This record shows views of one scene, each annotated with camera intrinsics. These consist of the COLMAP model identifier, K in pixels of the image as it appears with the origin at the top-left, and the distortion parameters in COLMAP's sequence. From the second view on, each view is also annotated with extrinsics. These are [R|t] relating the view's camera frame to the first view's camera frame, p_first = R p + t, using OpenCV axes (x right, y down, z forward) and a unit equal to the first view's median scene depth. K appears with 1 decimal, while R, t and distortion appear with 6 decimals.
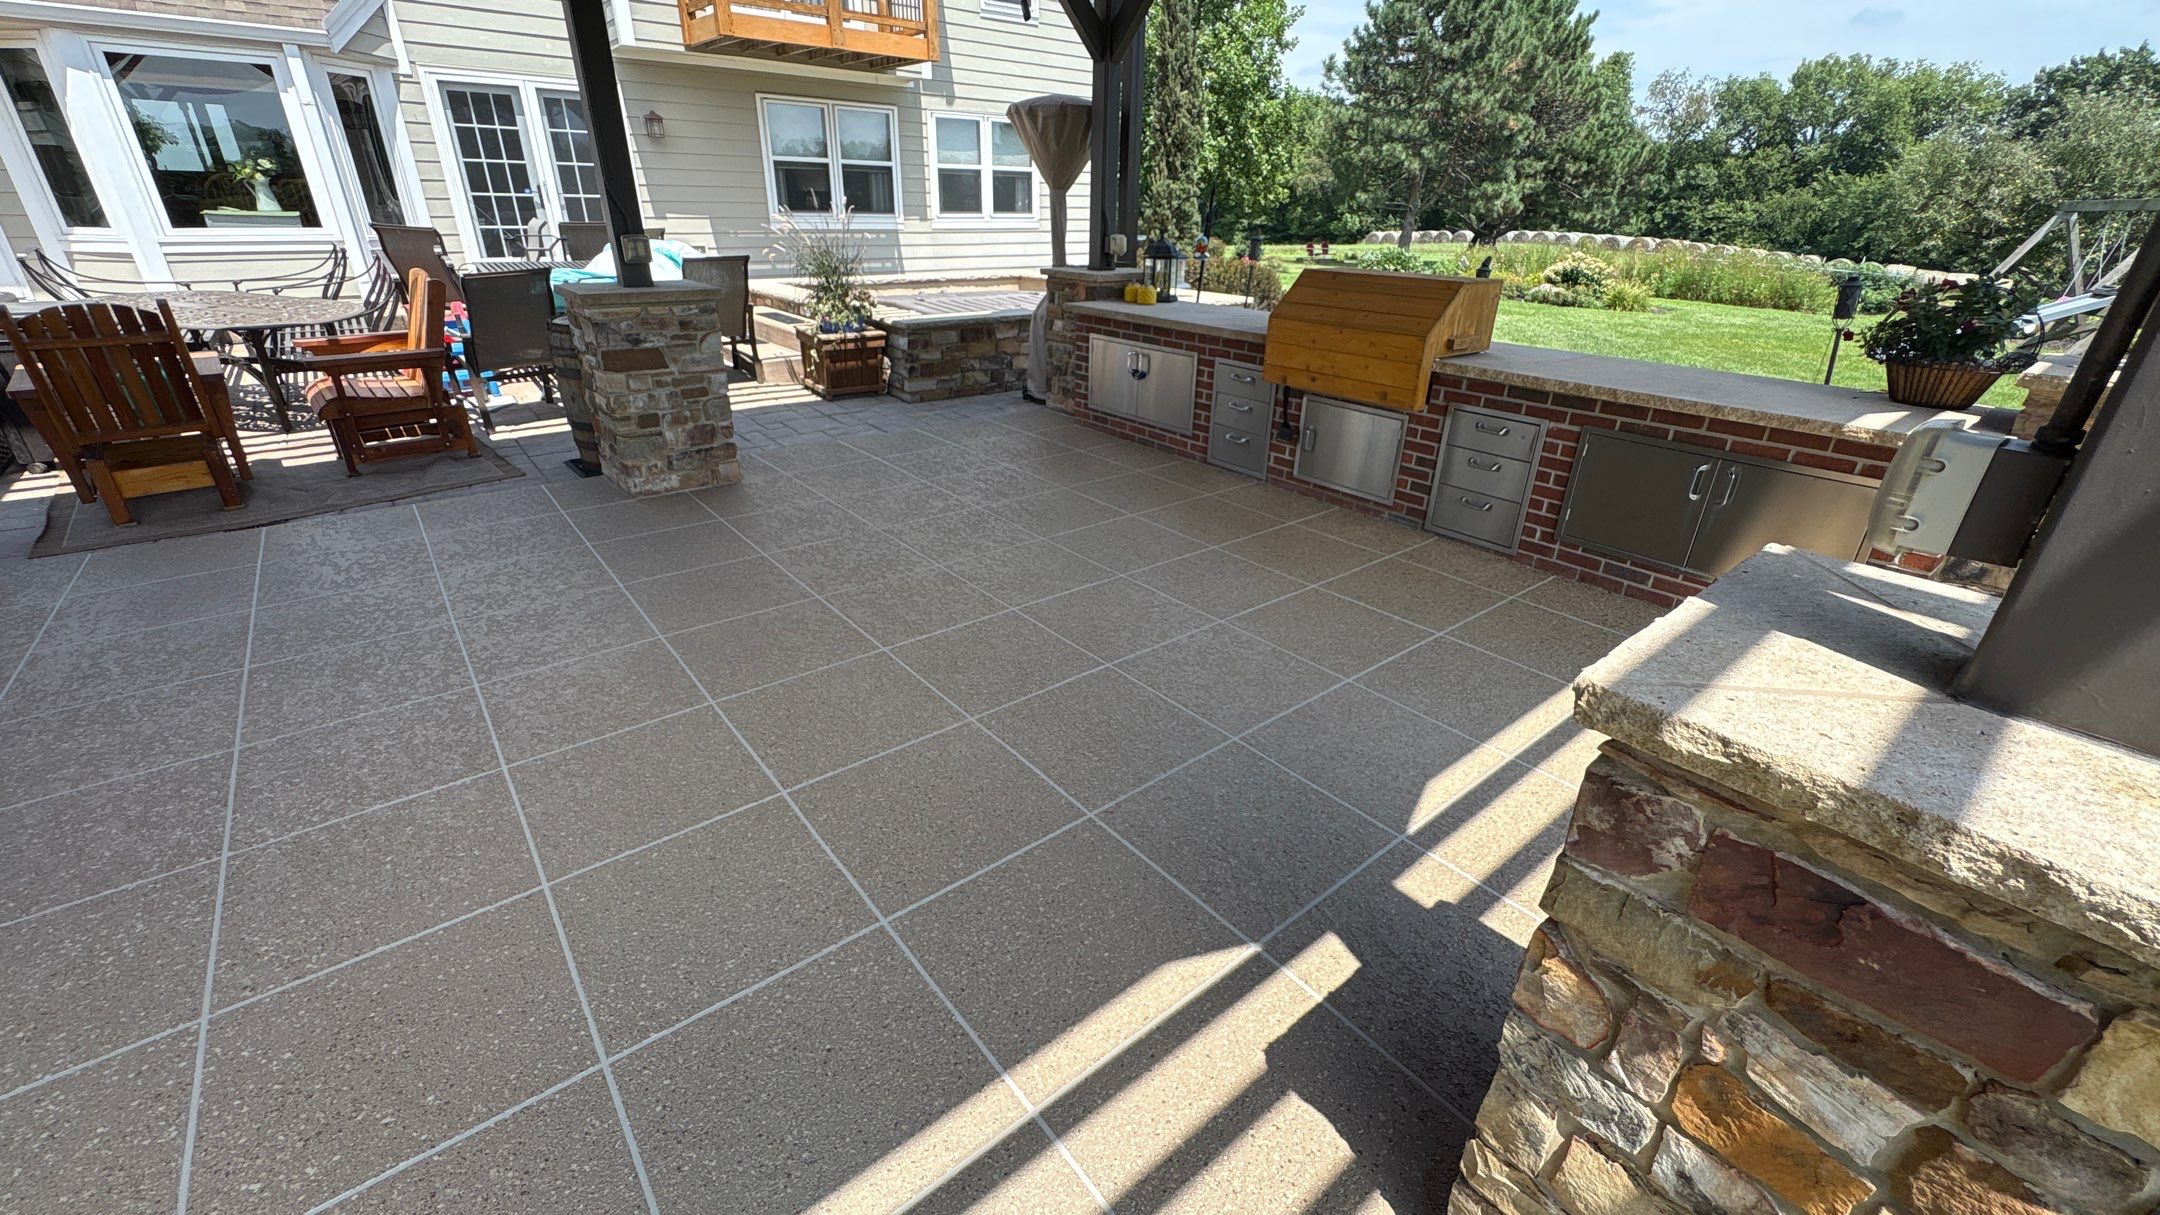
lens RADIAL K [[864.8, 0, 1072.1], [0, 864.8, 603.8], [0, 0, 1]] dist [0.001144, 0.000178]
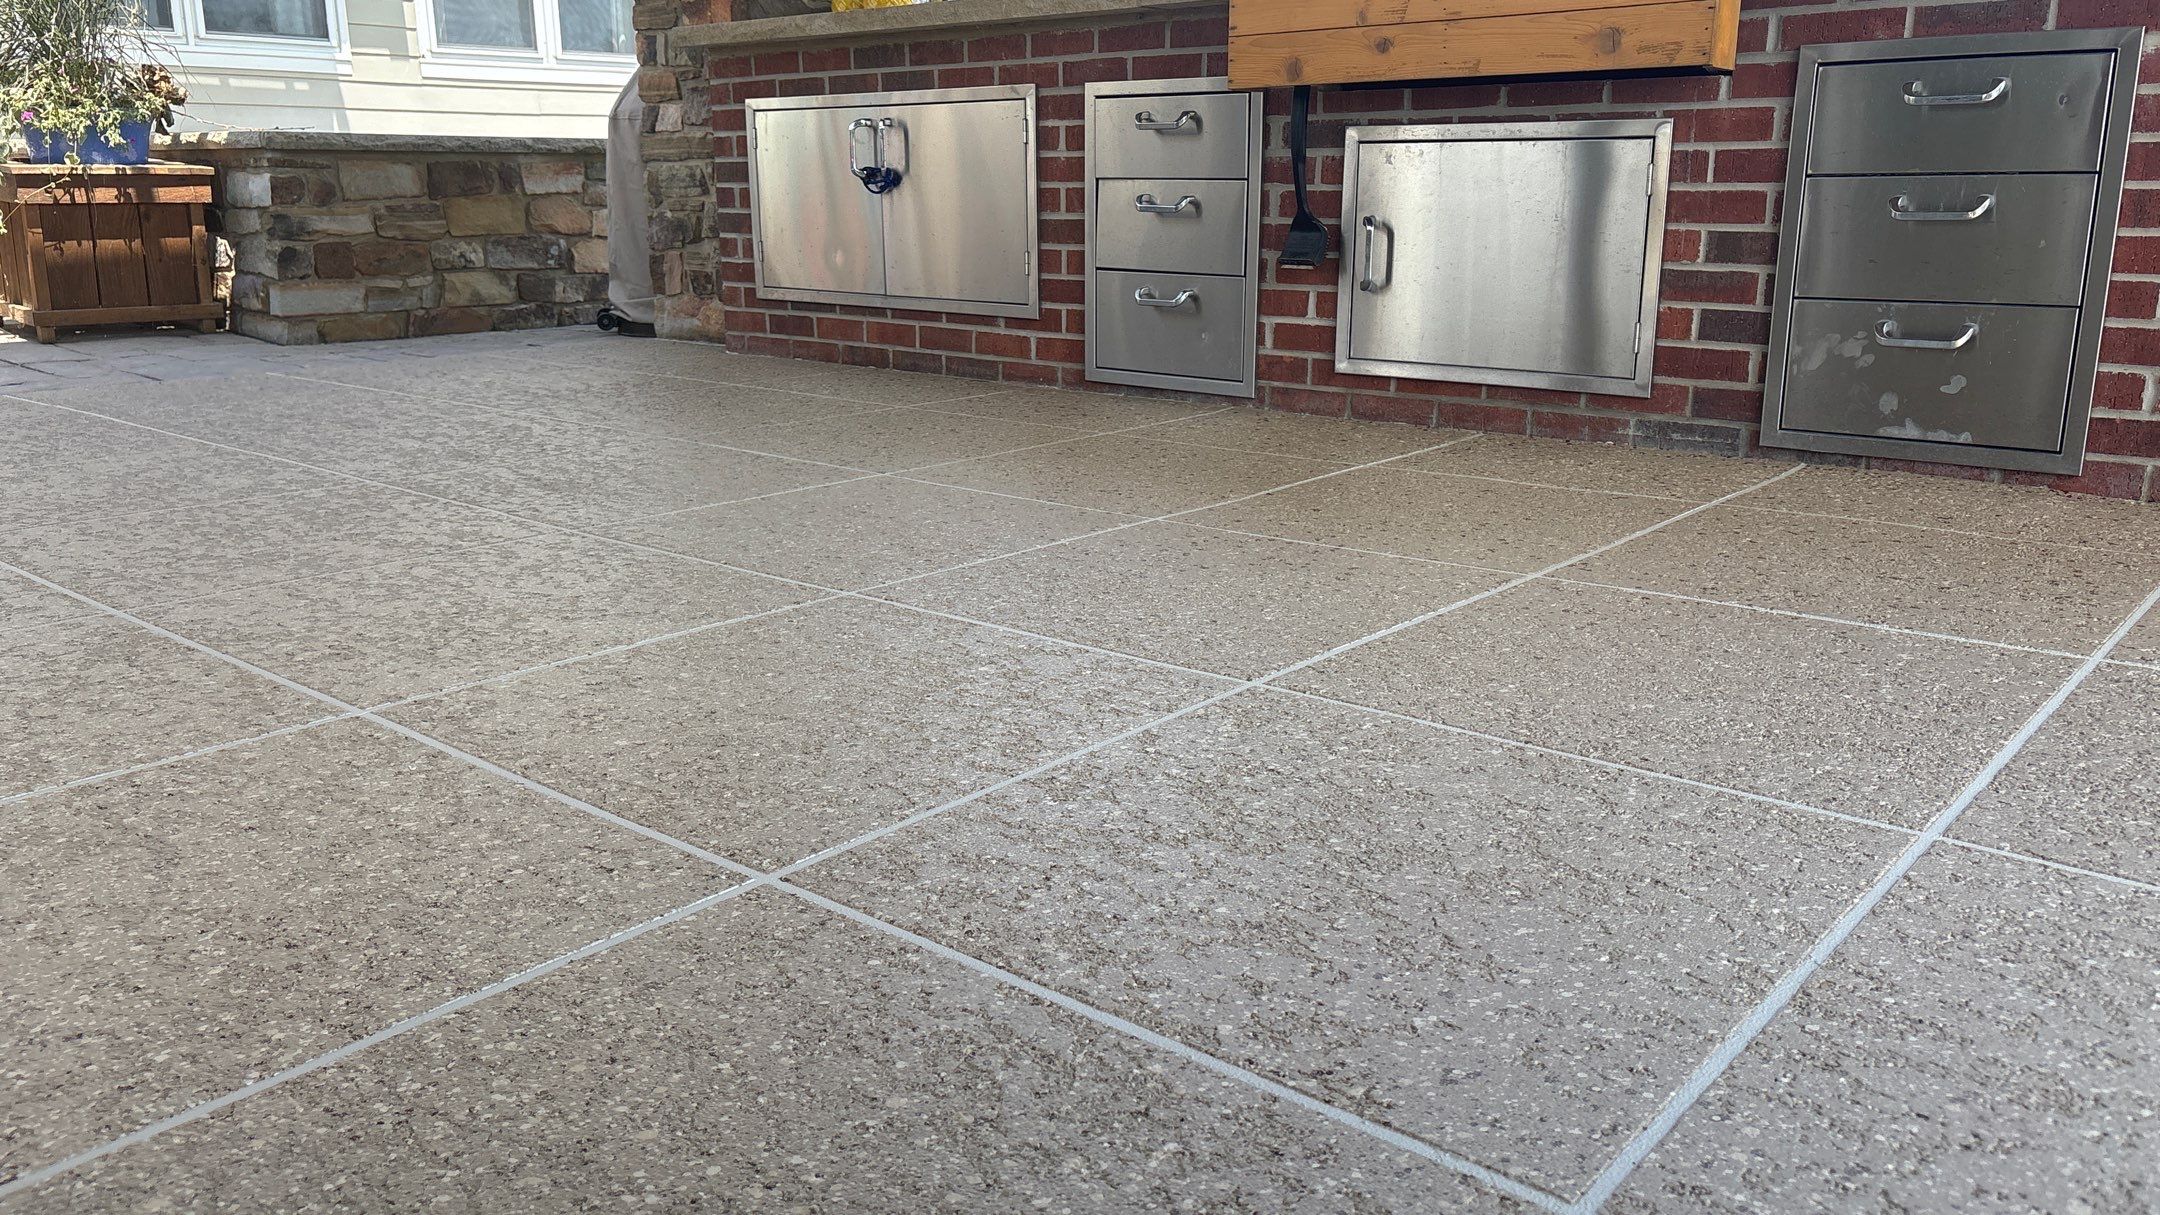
lens RADIAL K [[1634.6, 0, 1083.4], [0, 1634.6, 612.1], [0, 0, 1]] dist [0.049831, -0.049948]
pose [[0.982916, -0.066011, 0.171811, 0.026629], [0.094758, 0.981747, -0.164908, 0.039725], [-0.157789, 0.178371, 0.971229, 0.309700]]
